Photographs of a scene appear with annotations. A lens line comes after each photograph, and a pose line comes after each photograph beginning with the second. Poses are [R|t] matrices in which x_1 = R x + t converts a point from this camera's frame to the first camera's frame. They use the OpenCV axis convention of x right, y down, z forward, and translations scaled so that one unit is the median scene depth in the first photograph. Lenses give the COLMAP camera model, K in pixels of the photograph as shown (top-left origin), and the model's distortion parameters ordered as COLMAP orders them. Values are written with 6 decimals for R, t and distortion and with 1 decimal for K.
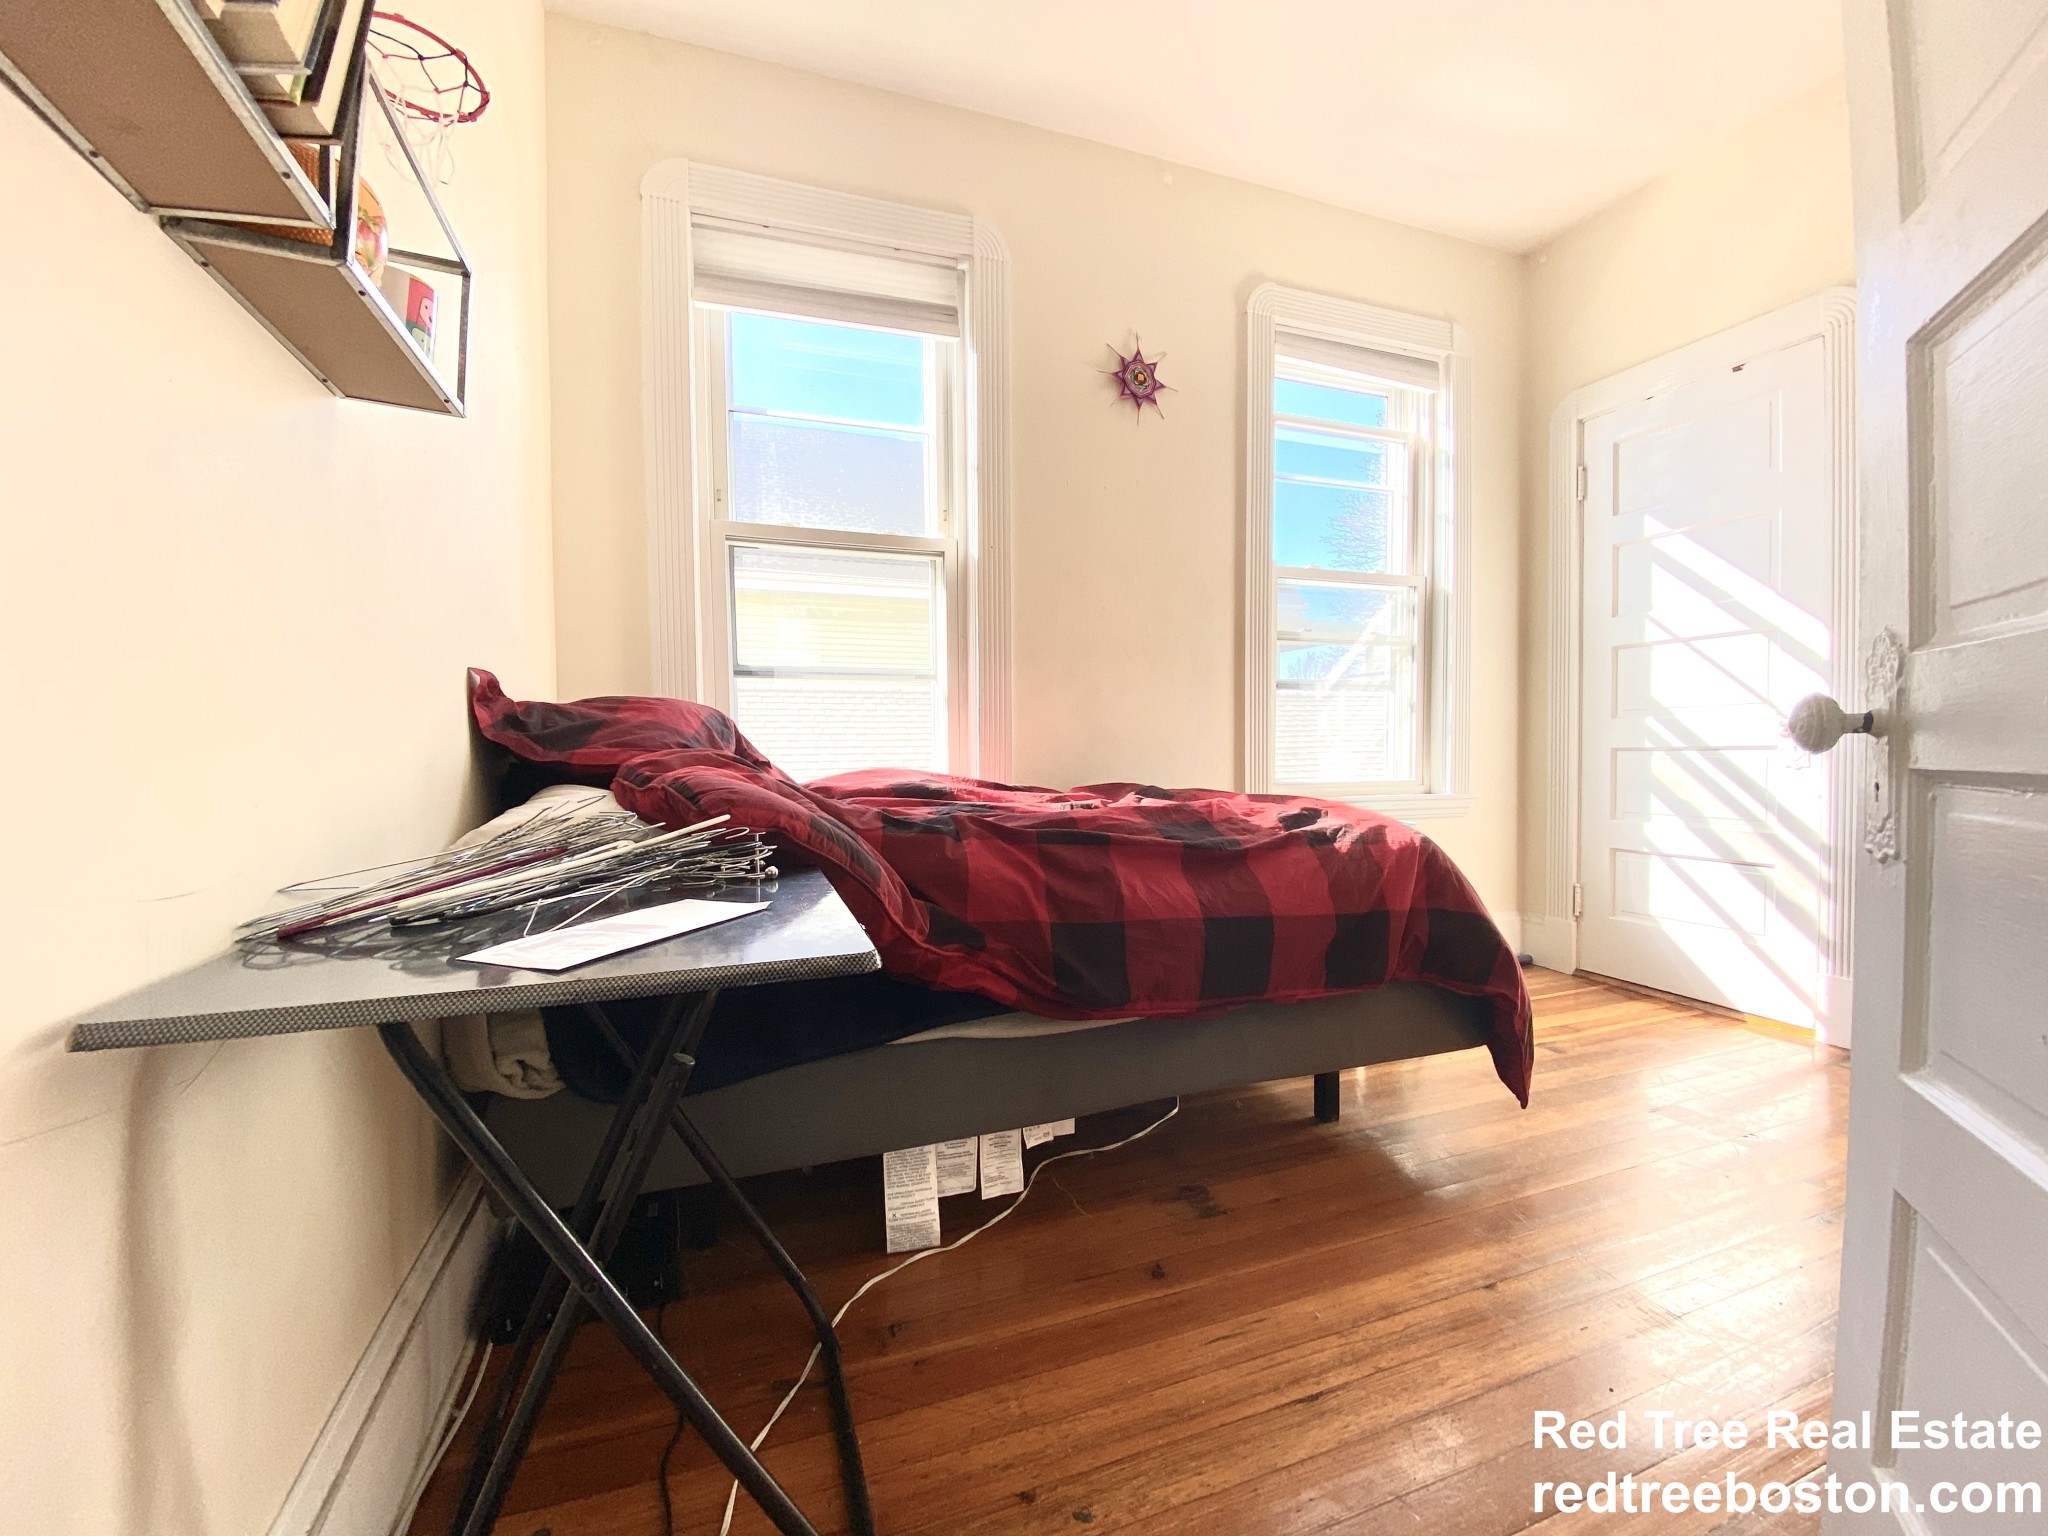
lens RADIAL K [[825.6, 0, 1024.0], [0, 825.6, 768.0], [0, 0, 1]] dist [0.000202, -0.000056]
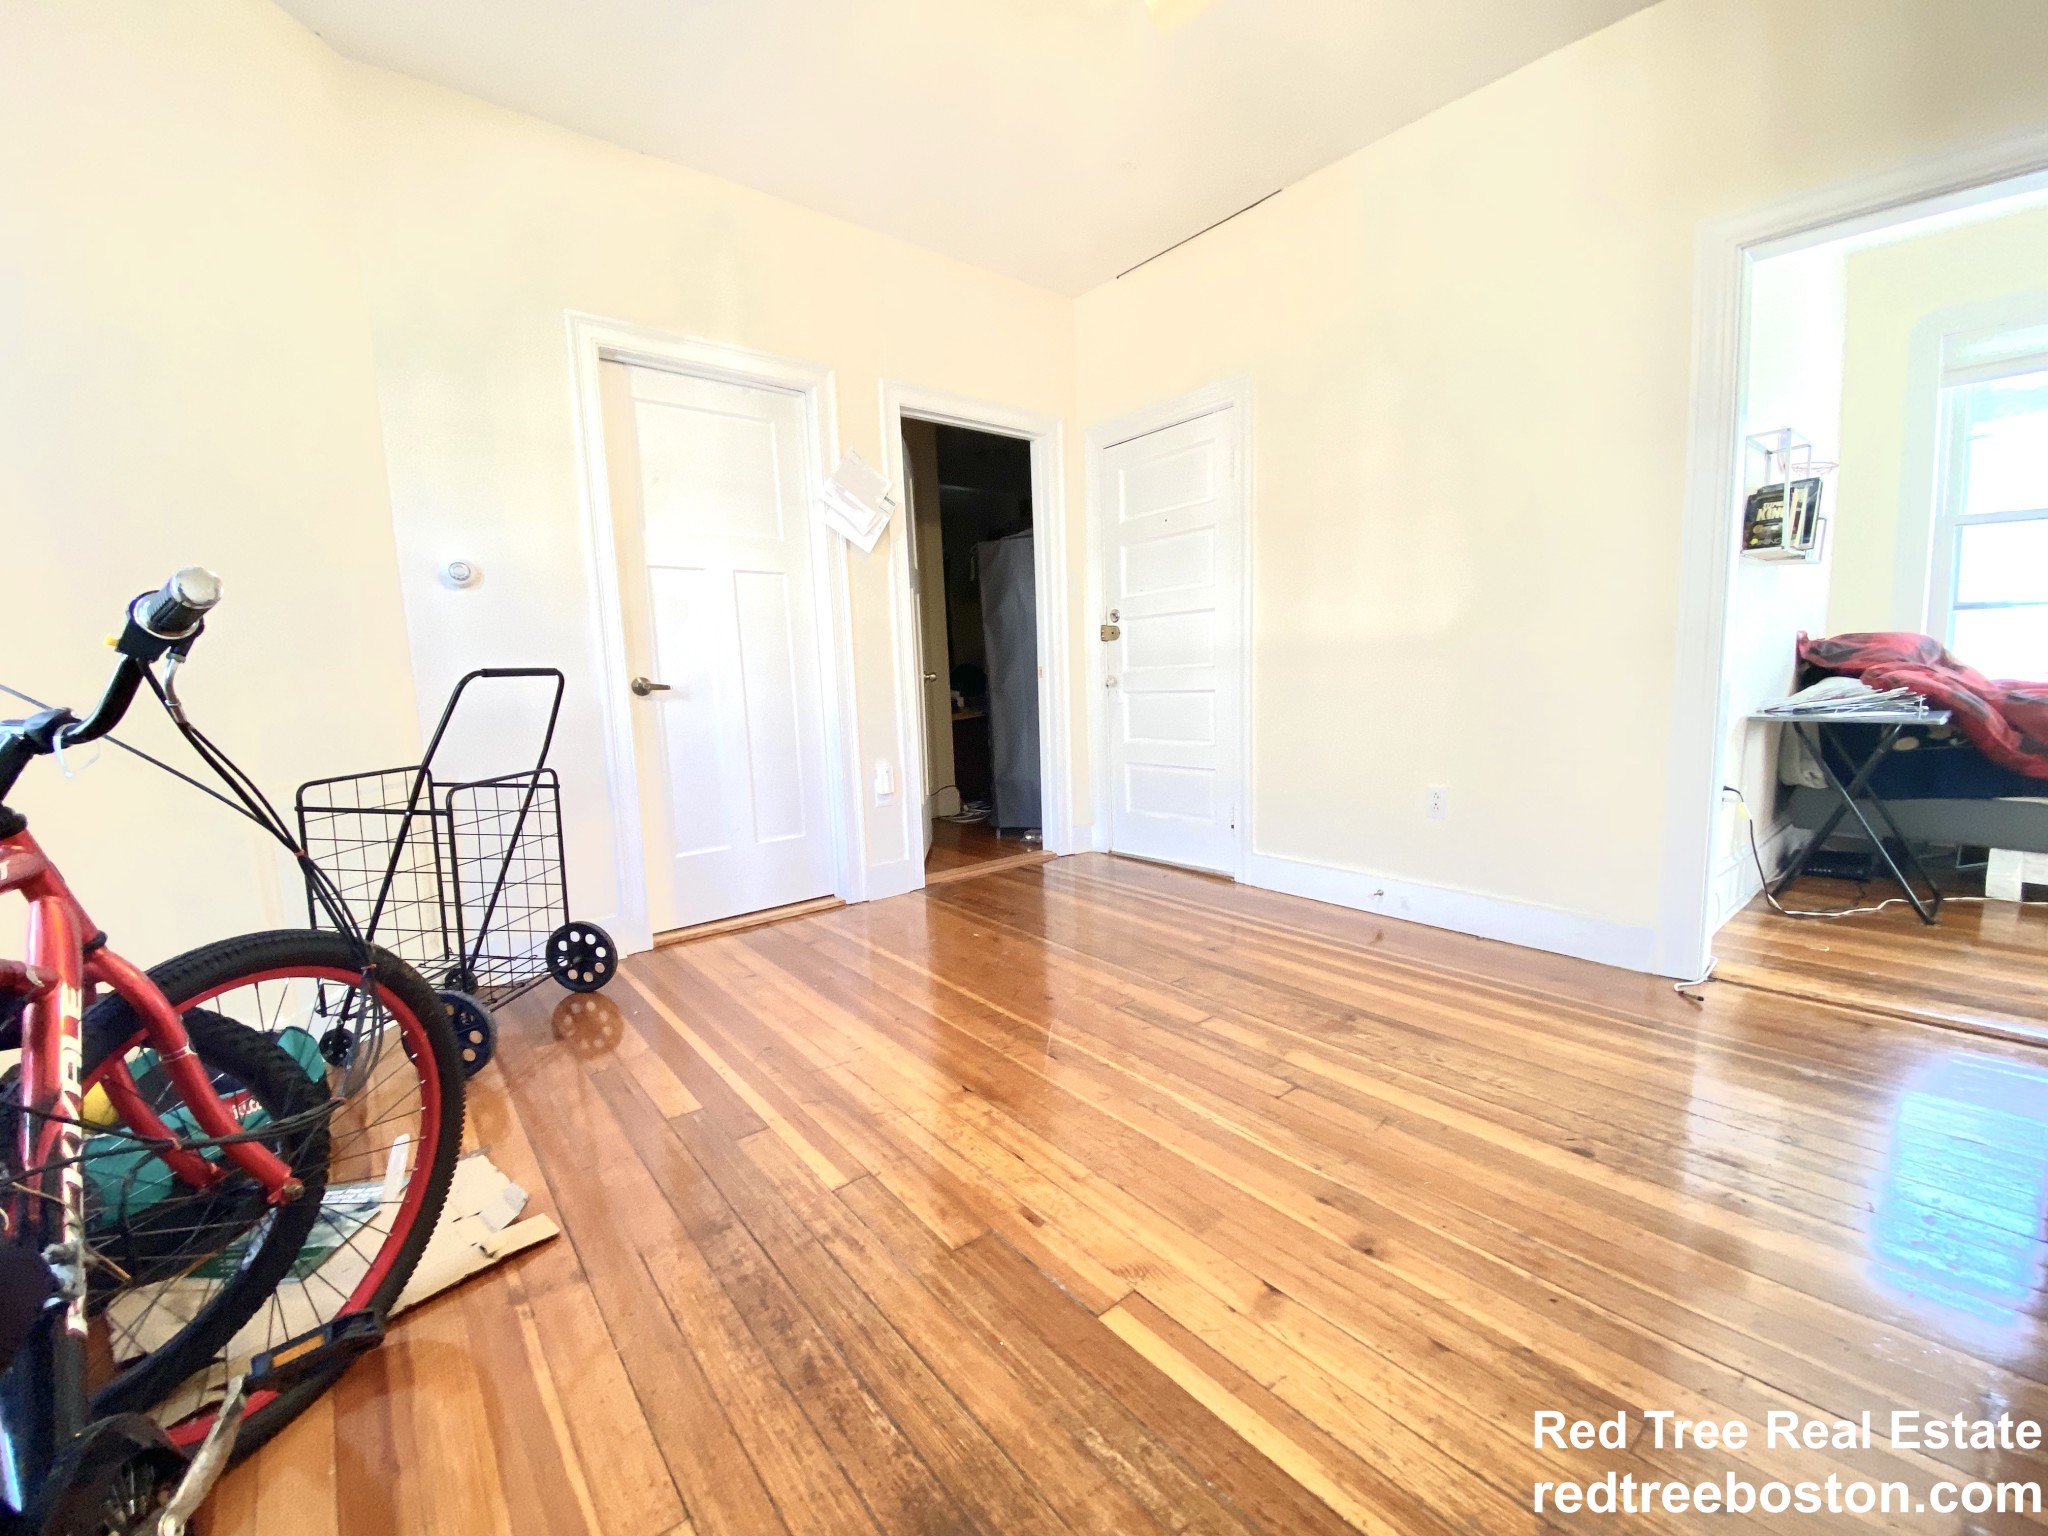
lens RADIAL K [[837.0, 0, 1013.5], [0, 837.0, 779.1], [0, 0, 1]] dist [0.000252, -0.012590]
pose [[0.323373, 0.128462, -0.937511, 0.970925], [0.012473, 0.990078, 0.139967, -0.051093], [0.946189, -0.056955, 0.318562, -2.064917]]
